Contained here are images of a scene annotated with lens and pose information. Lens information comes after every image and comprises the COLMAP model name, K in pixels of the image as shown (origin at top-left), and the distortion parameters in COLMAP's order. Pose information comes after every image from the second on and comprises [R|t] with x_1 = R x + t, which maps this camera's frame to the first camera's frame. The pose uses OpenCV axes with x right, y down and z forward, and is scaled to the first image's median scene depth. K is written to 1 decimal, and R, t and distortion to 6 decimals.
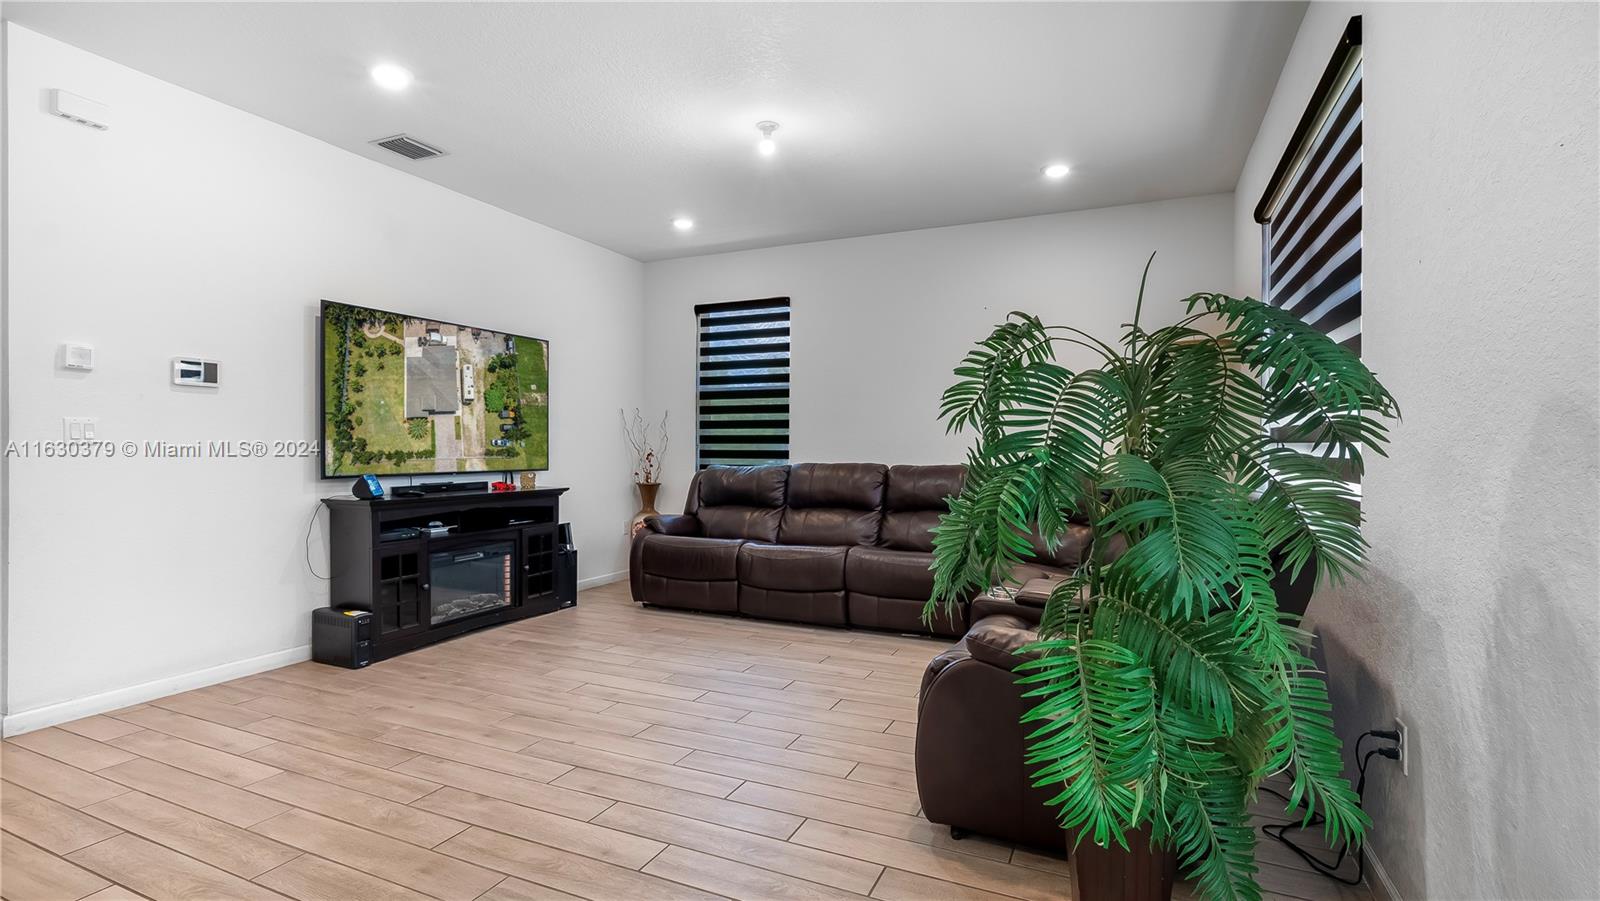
lens RADIAL K [[736.1, 0, 811.3], [0, 736.1, 454.7], [0, 0, 1]] dist [-0.008915, 0.002245]
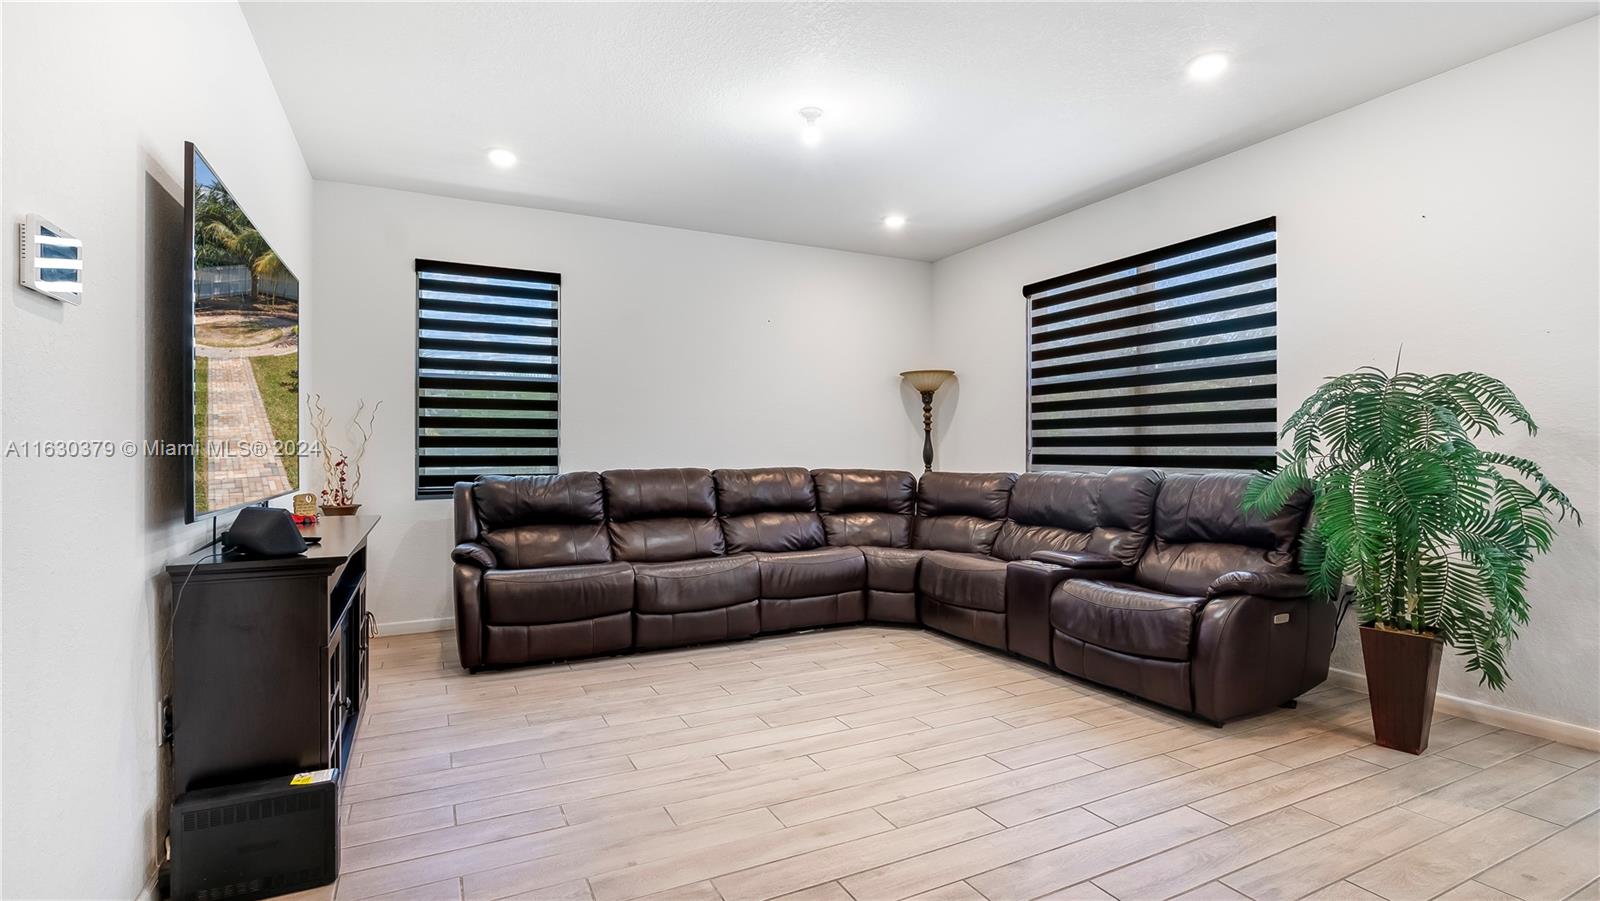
lens RADIAL K [[736.1, 0, 777.3], [0, 736.1, 453.2], [0, 0, 1]] dist [-0.008915, 0.002245]
pose [[0.642670, -0.006509, 0.766115, -0.750546], [0.009497, 0.999955, 0.000529, -0.009548], [-0.766084, 0.006936, 0.642703, 0.386795]]
